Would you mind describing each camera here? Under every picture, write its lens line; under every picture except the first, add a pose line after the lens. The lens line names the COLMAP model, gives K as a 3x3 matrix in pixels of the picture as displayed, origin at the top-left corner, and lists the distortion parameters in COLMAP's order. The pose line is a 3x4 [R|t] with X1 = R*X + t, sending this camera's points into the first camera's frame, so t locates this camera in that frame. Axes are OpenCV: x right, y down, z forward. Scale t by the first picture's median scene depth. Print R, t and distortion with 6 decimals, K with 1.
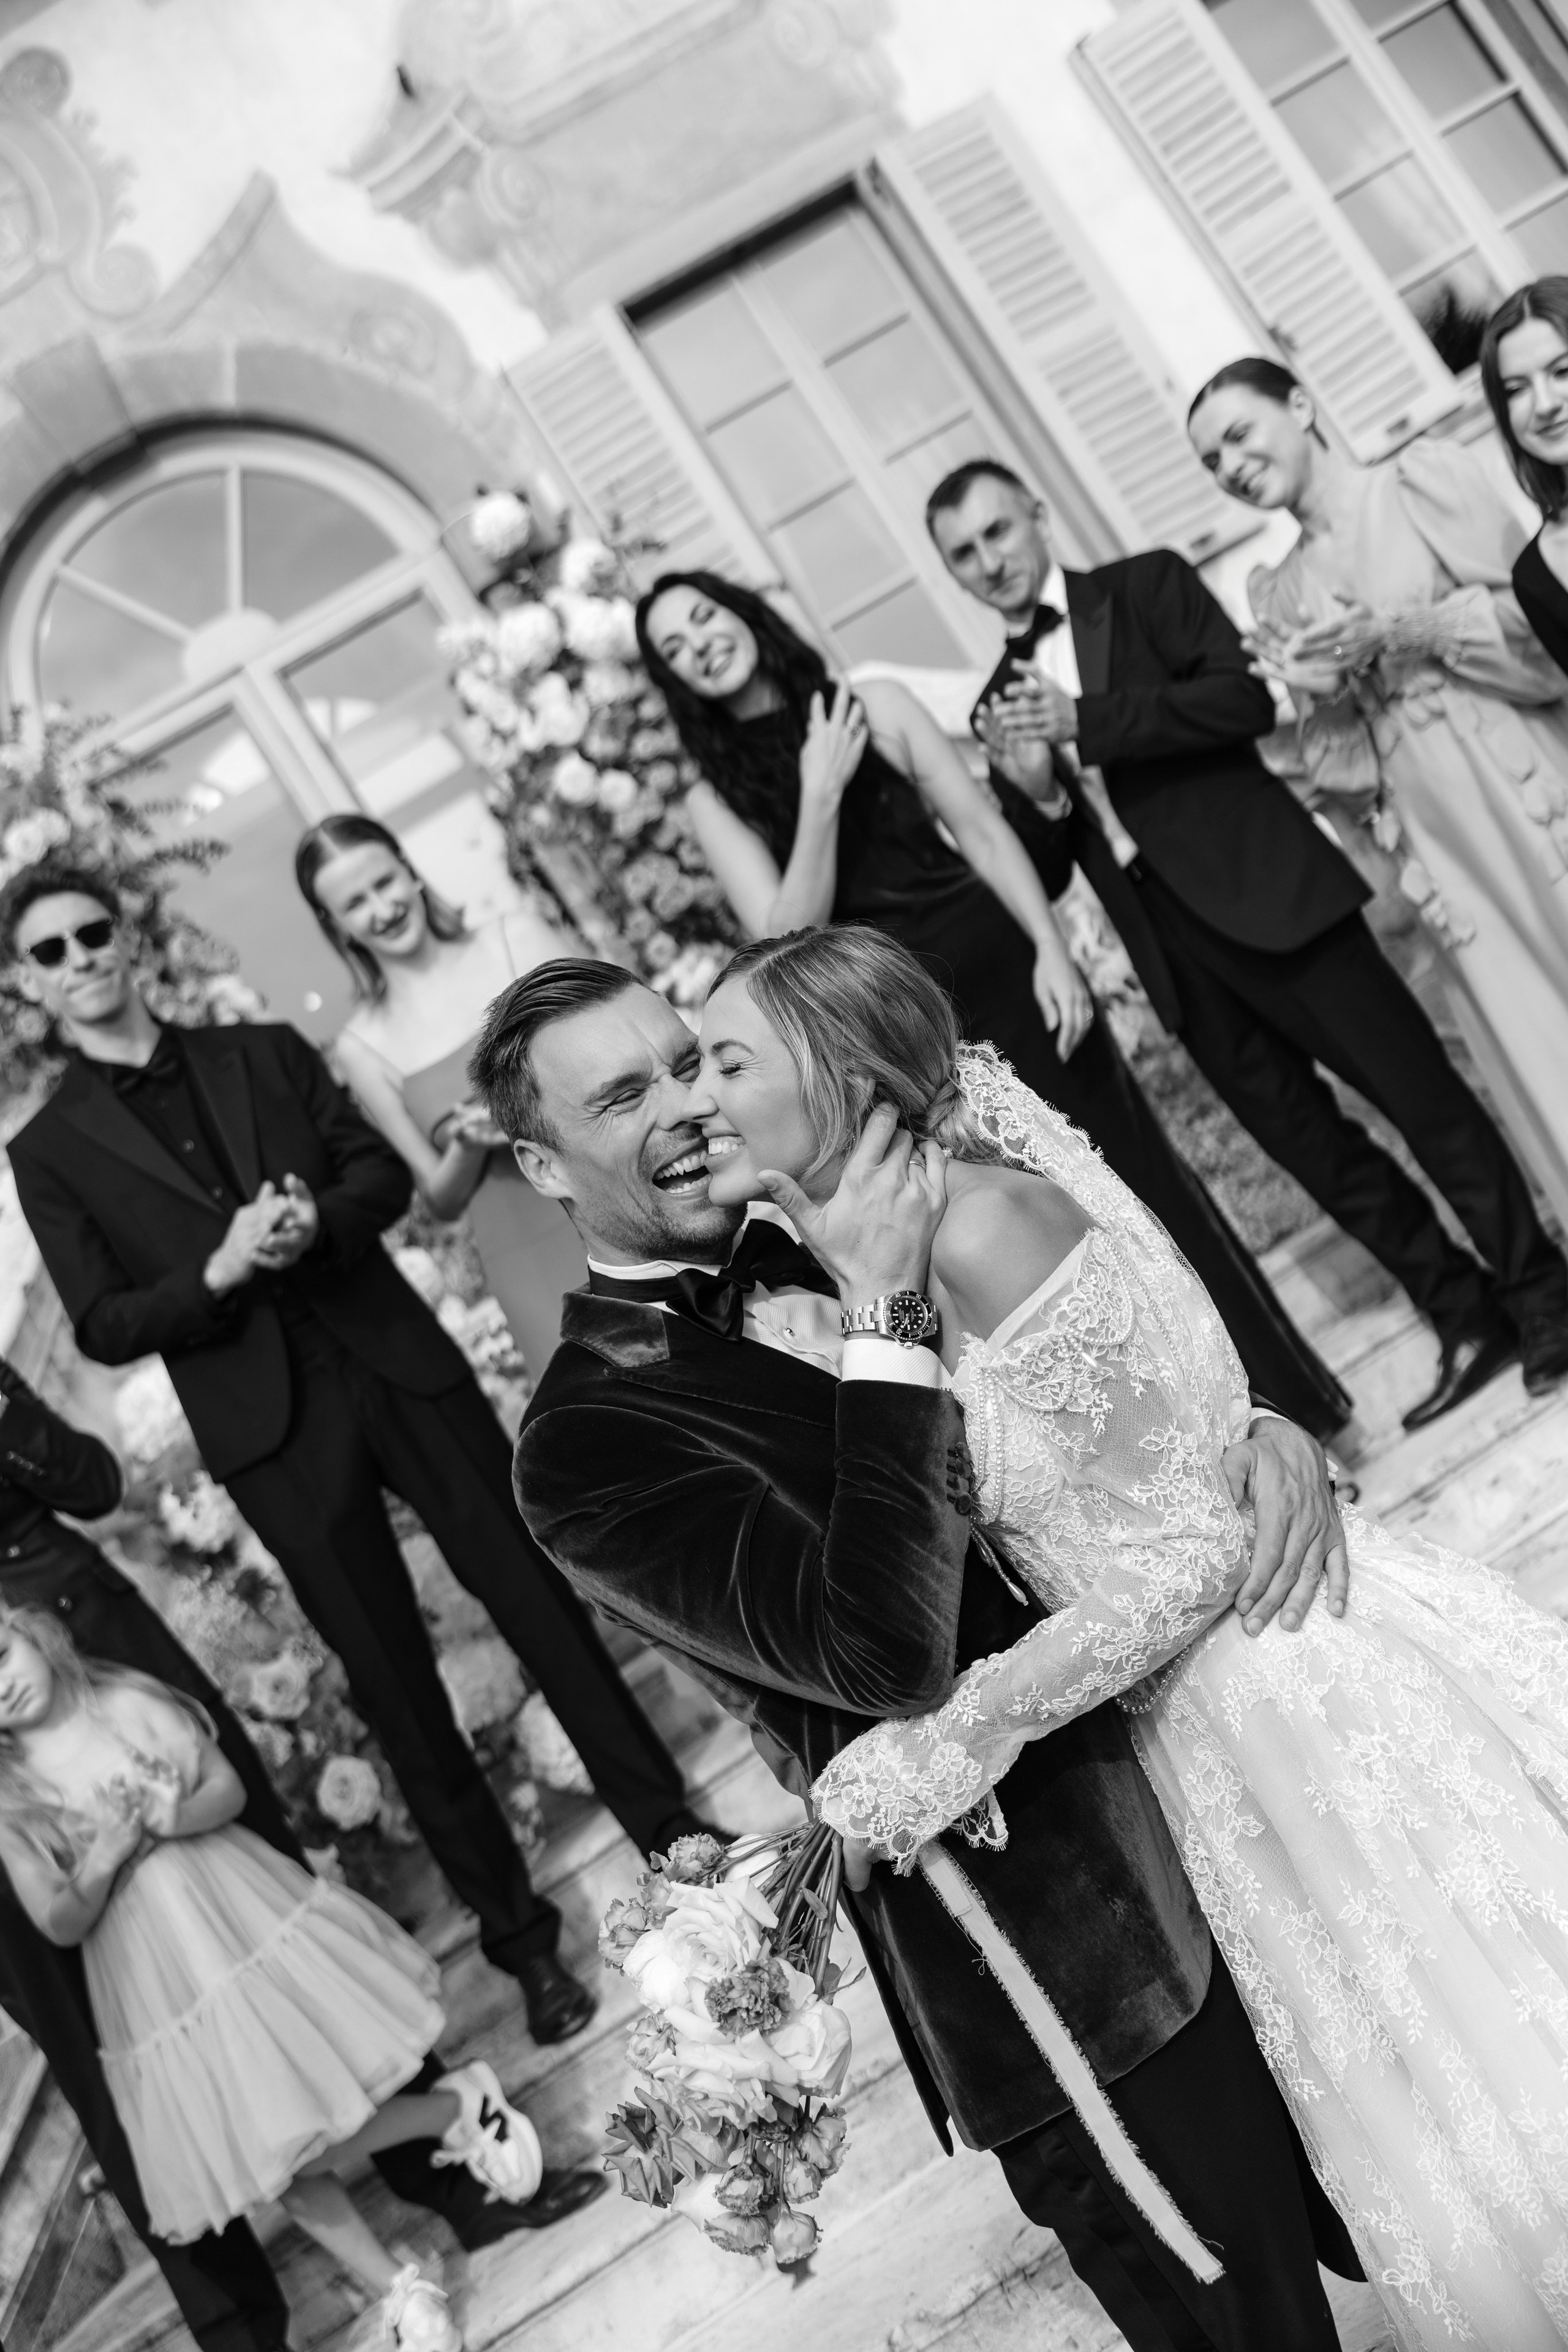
lens RADIAL K [[2459.4, 0, 789.7], [0, 2459.4, 1189.0], [0, 0, 1]] dist [0.037475, 0.000000]
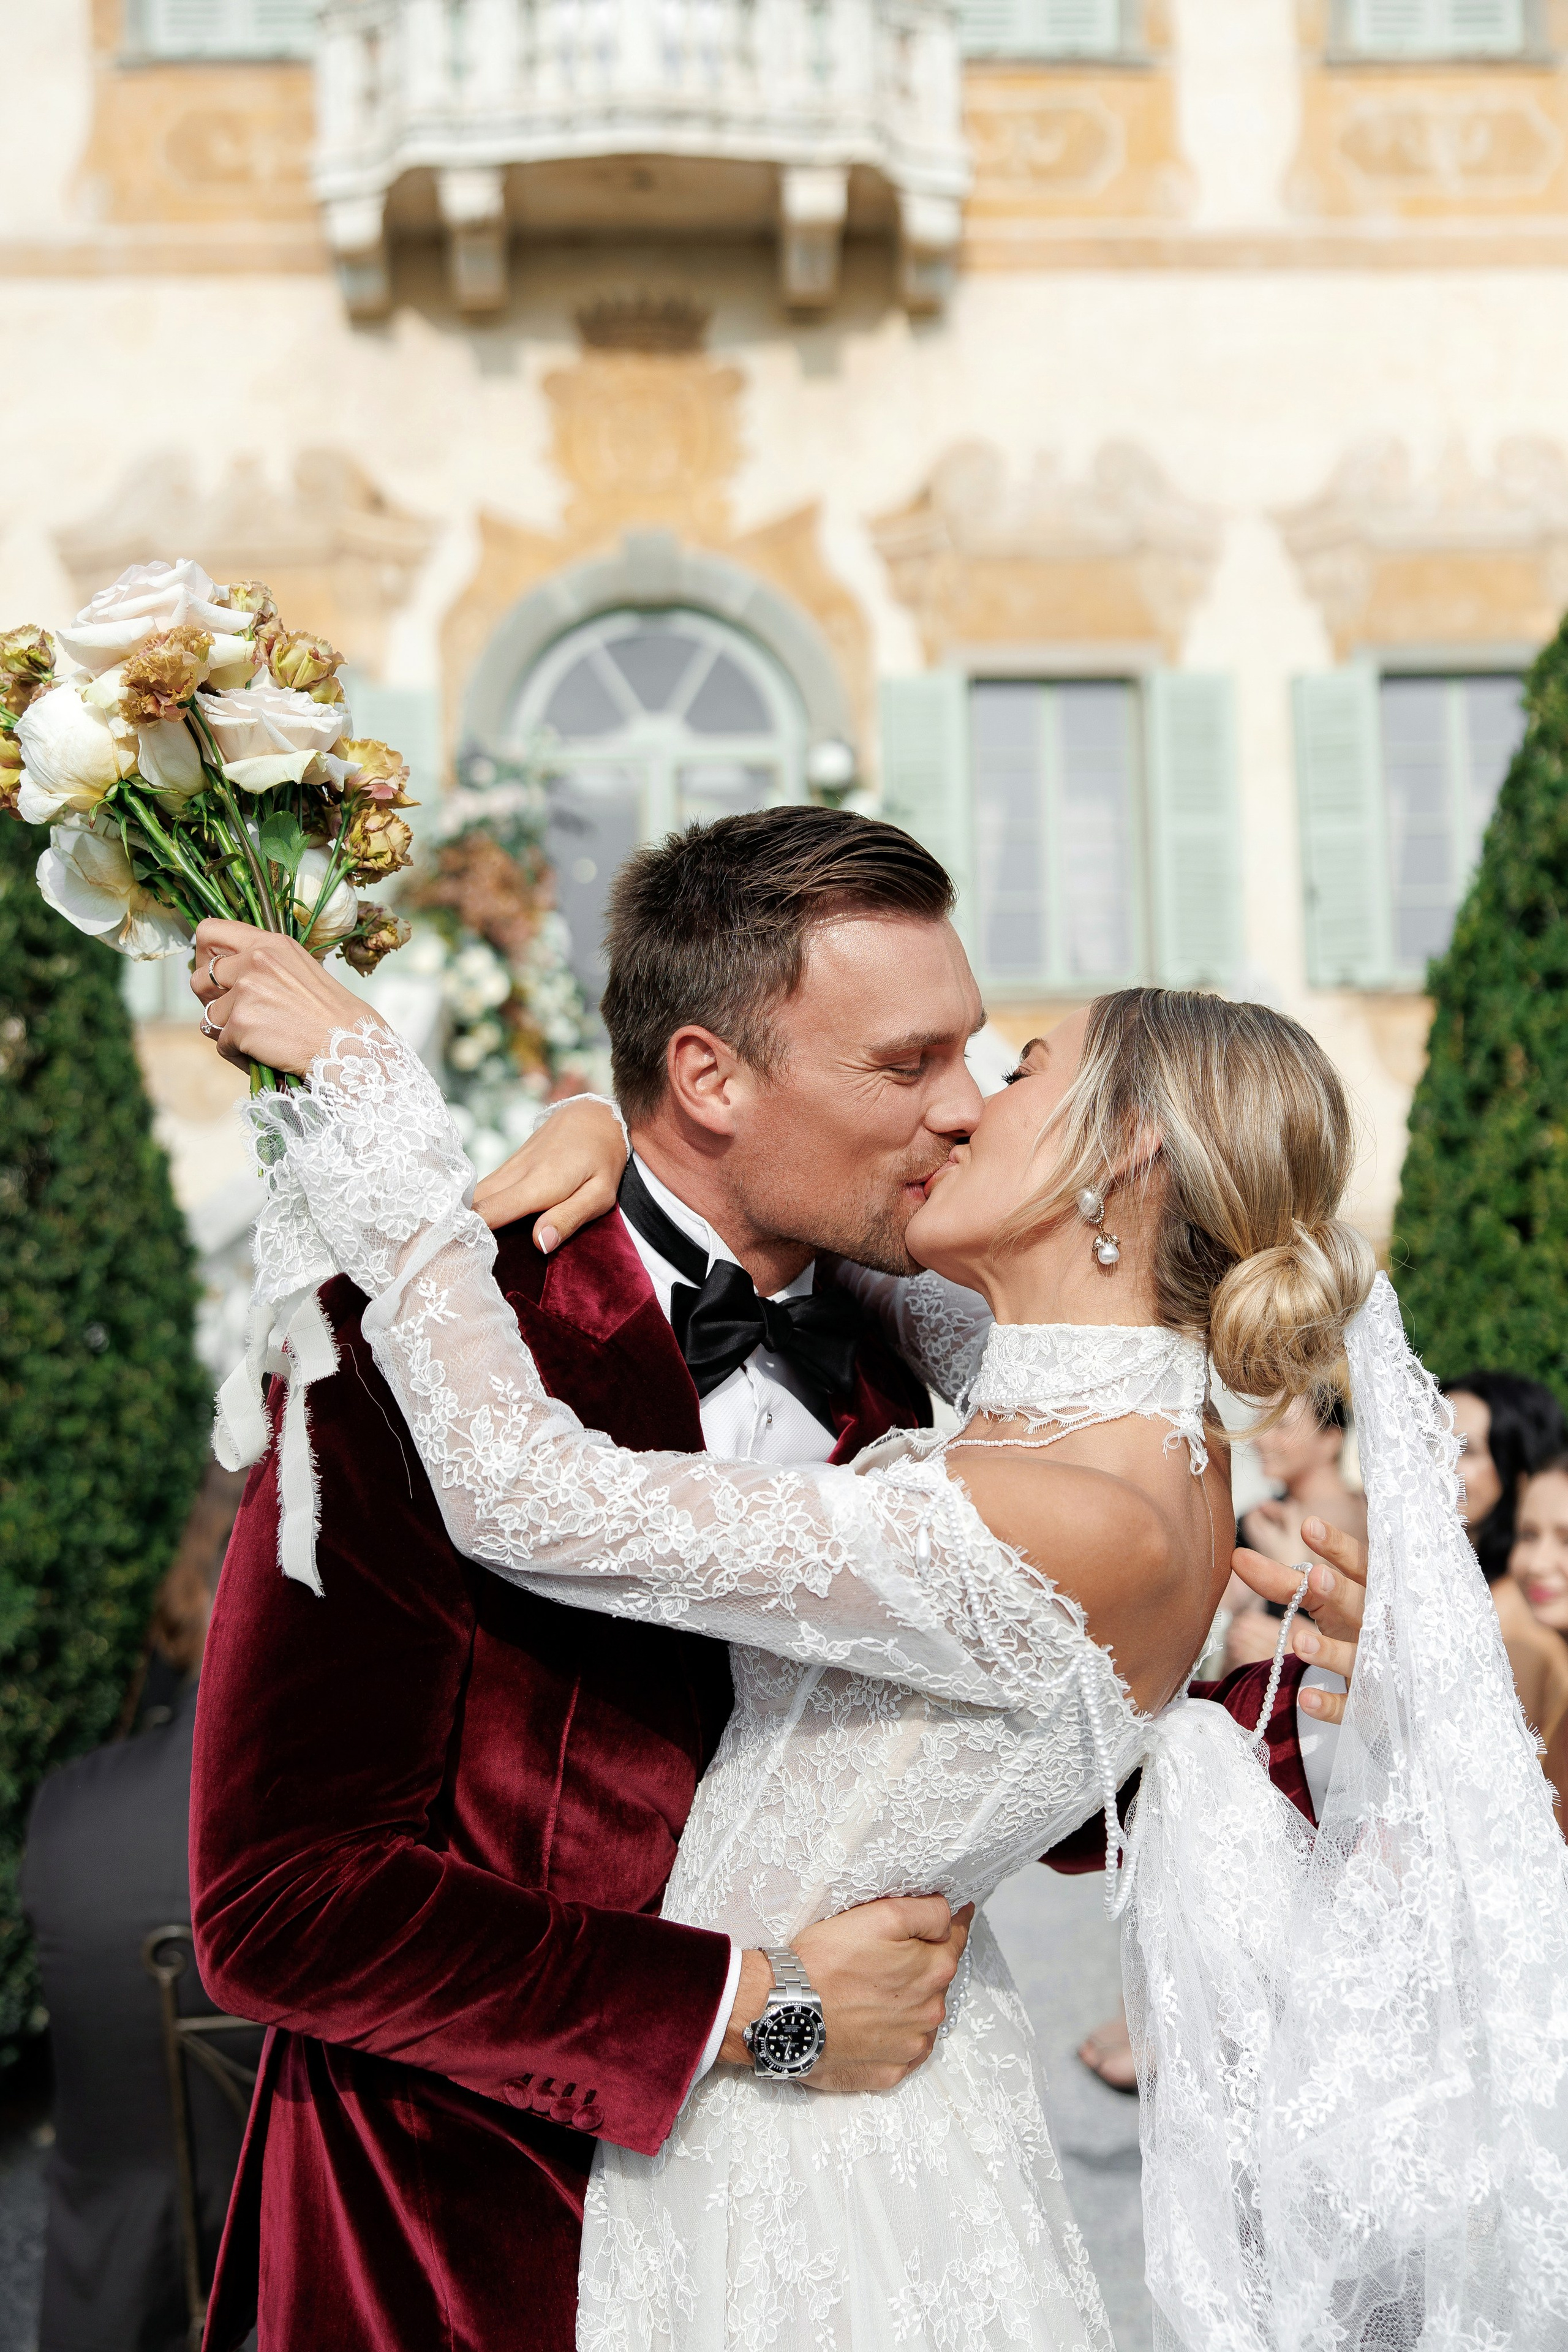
lens RADIAL K [[2762.1, 0, 779.3], [0, 2762.1, 1156.3], [0, 0, 1]] dist [0.003787, 0.000000]
pose [[0.860649, 0.507518, -0.041330, 0.092953], [-0.506931, 0.861641, 0.024409, -0.099009], [0.047999, -0.000056, 0.998847, -1.269573]]
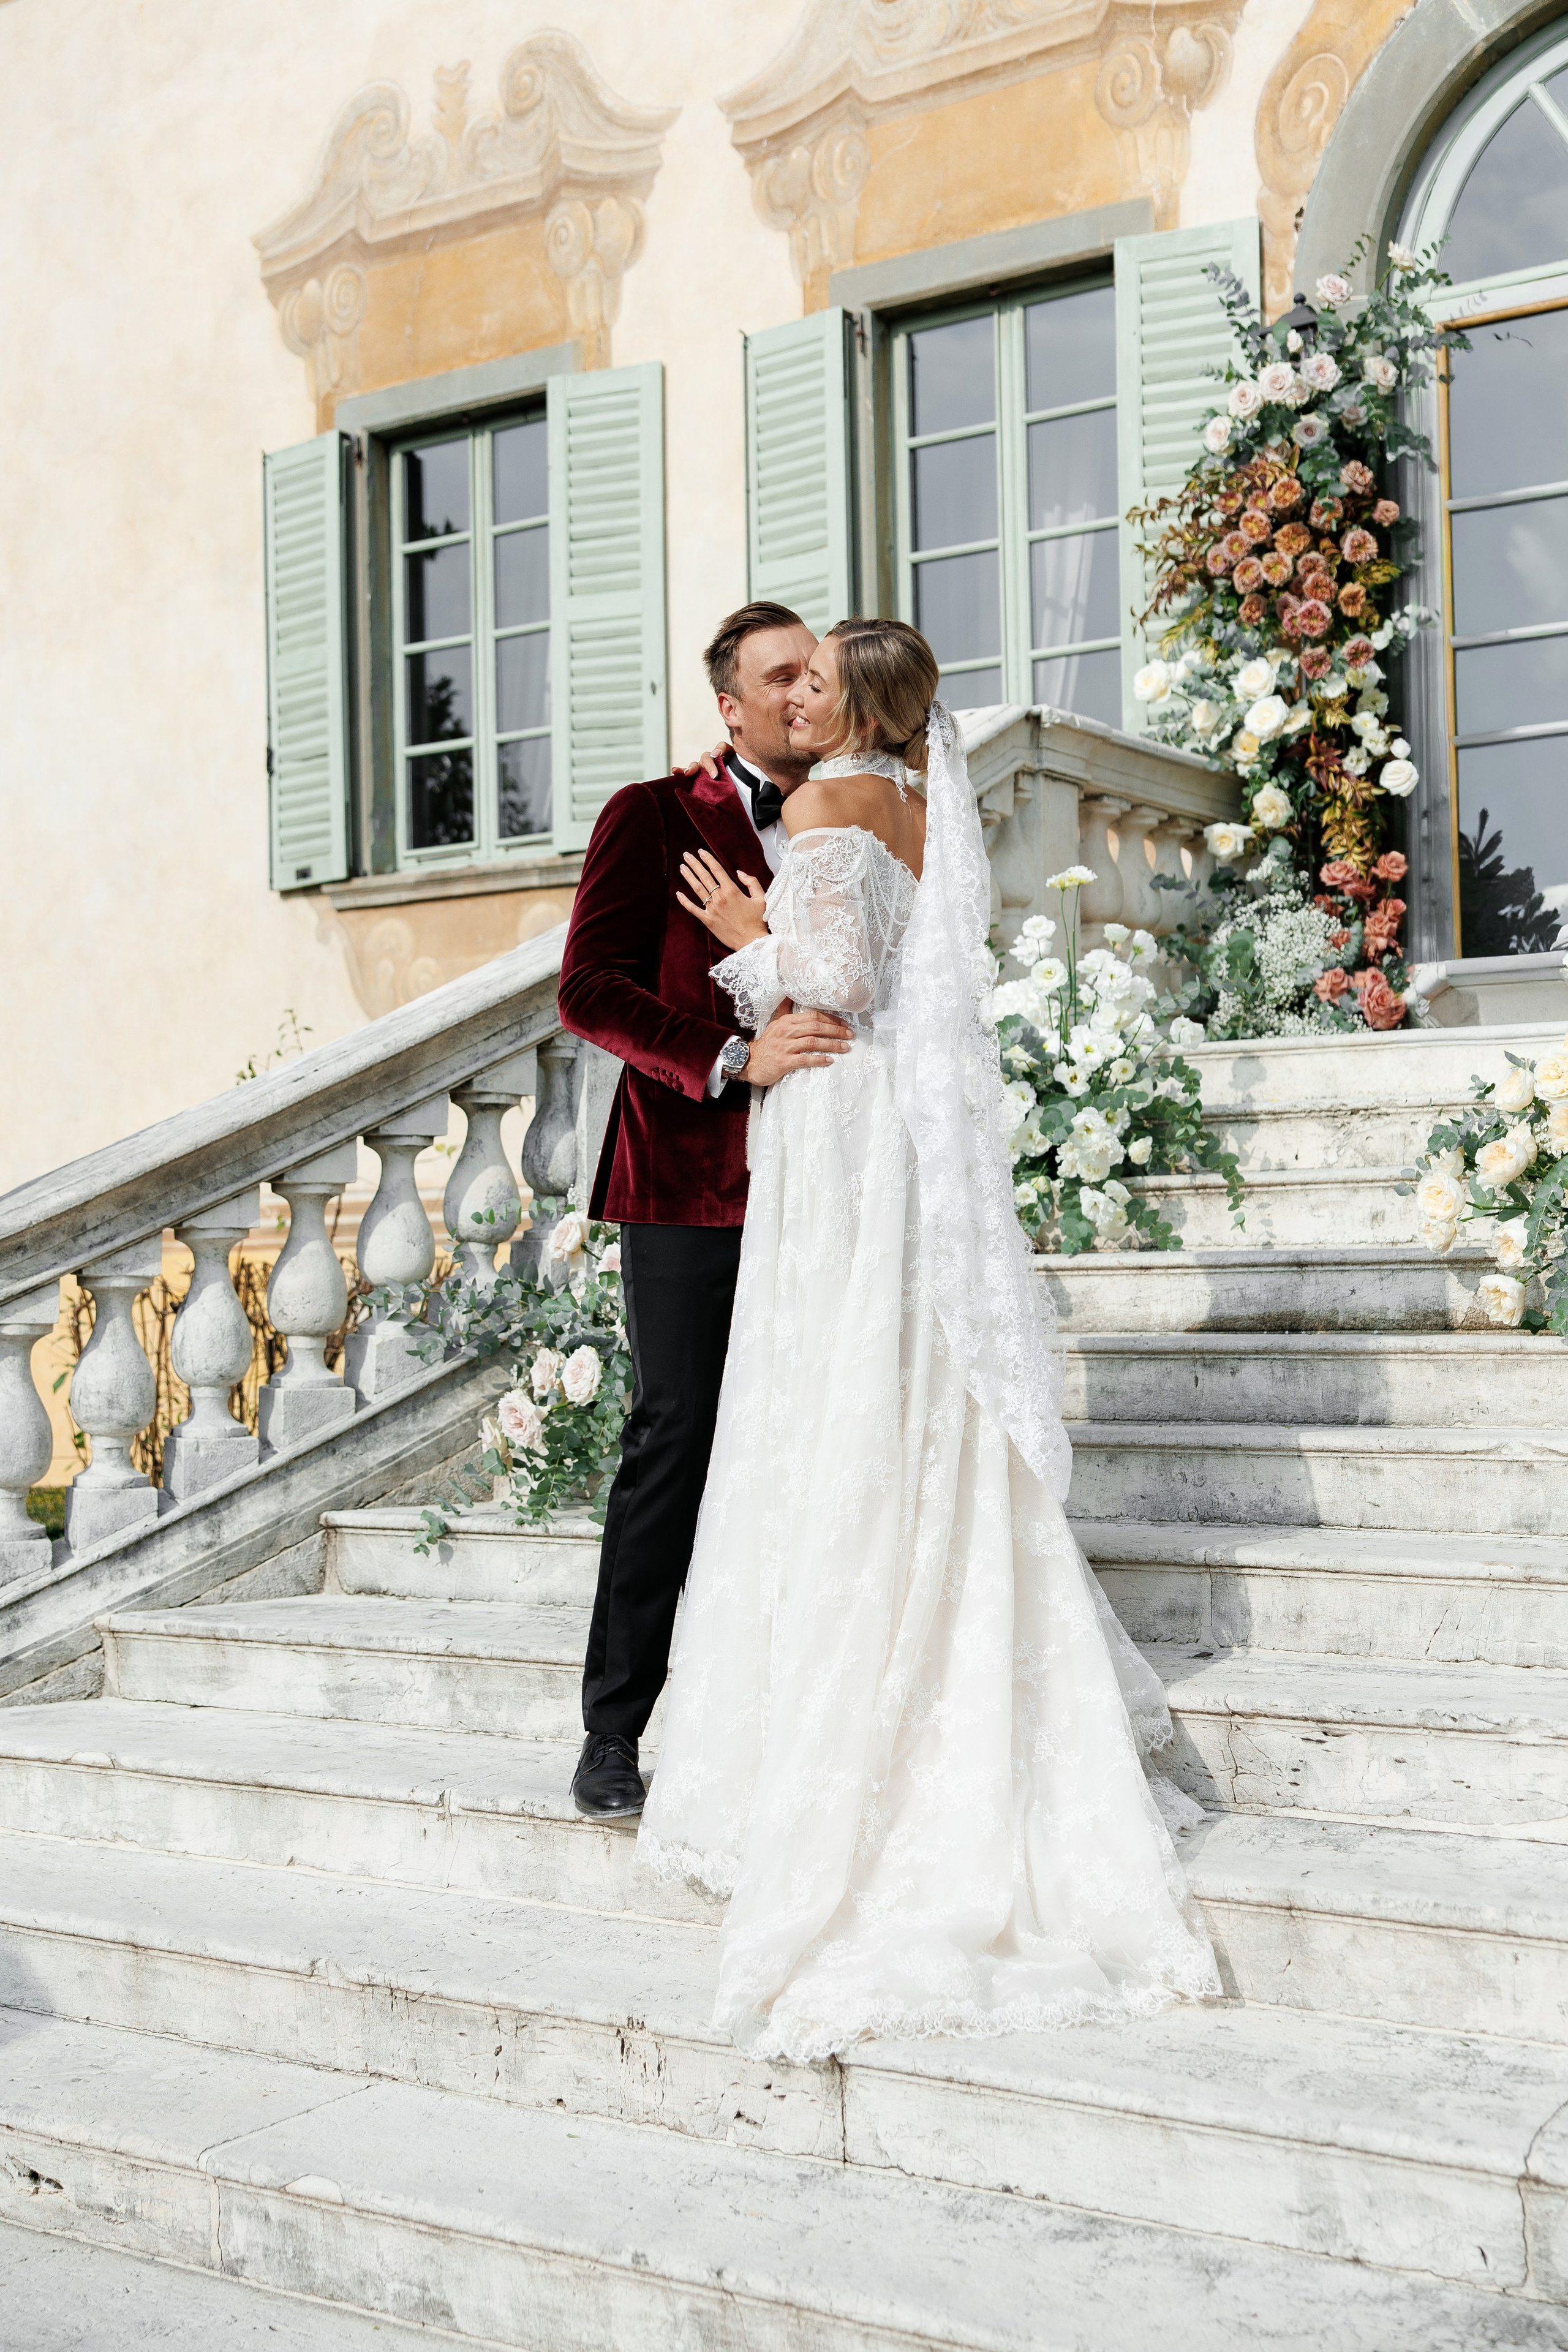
lens RADIAL K [[2758.4, 0, 835.5], [0, 2758.4, 1142.4], [0, 0, 1]] dist [0.006480, 0.000000]
pose [[0.680913, 0.500165, -0.534970, 0.407744], [-0.367839, 0.865213, 0.340735, -0.253552], [0.633286, -0.035228, 0.773115, 0.056805]]
